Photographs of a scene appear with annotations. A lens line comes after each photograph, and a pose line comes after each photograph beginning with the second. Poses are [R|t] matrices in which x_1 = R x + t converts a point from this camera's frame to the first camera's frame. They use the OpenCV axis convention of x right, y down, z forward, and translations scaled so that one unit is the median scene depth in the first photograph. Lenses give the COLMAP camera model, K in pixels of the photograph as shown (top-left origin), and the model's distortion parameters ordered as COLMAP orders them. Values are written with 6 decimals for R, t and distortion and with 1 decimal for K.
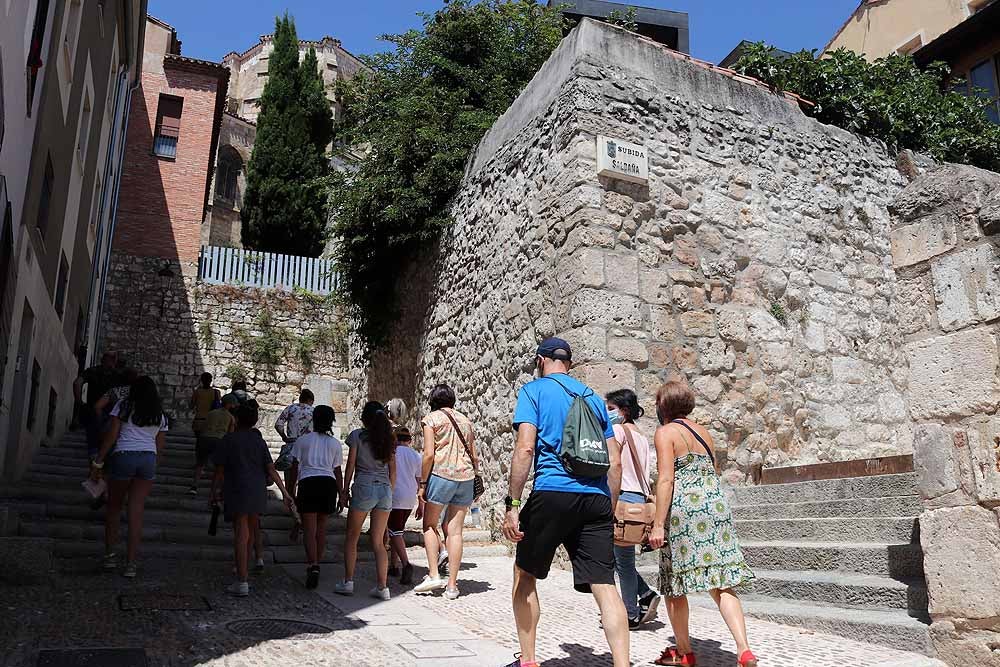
lens RADIAL K [[835.8, 0, 505.8], [0, 835.8, 338.5], [0, 0, 1]] dist [-0.164045, 0.149210]
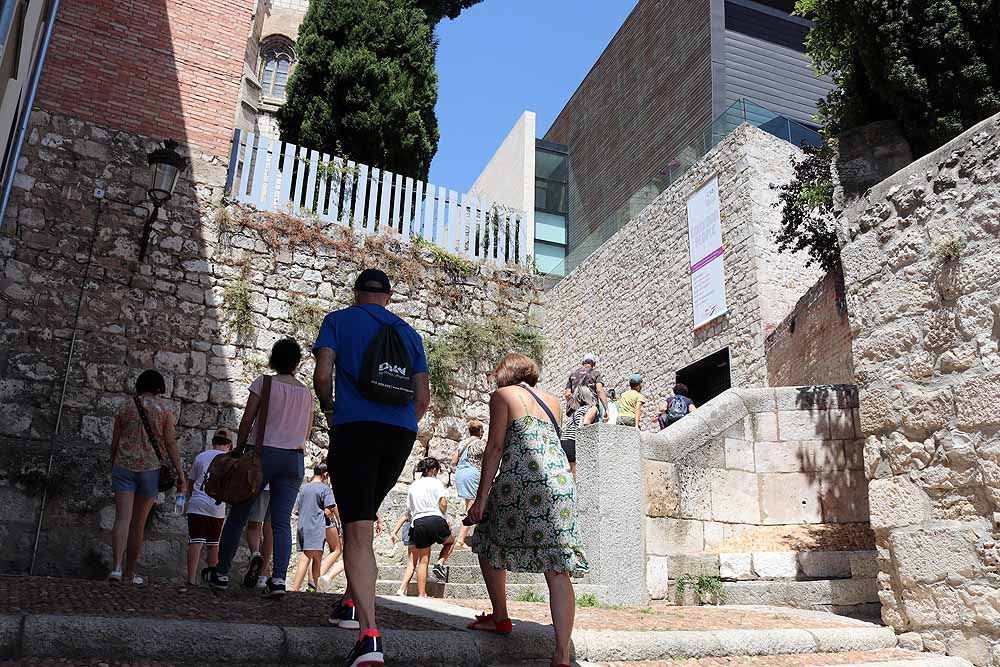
lens RADIAL K [[835.8, 0, 505.8], [0, 835.8, 338.5], [0, 0, 1]] dist [-0.164045, 0.149210]
pose [[0.989253, 0.068817, 0.129005, -0.275685], [-0.058752, 0.995040, -0.080271, 0.035842], [-0.133889, 0.071829, 0.988390, 0.534336]]
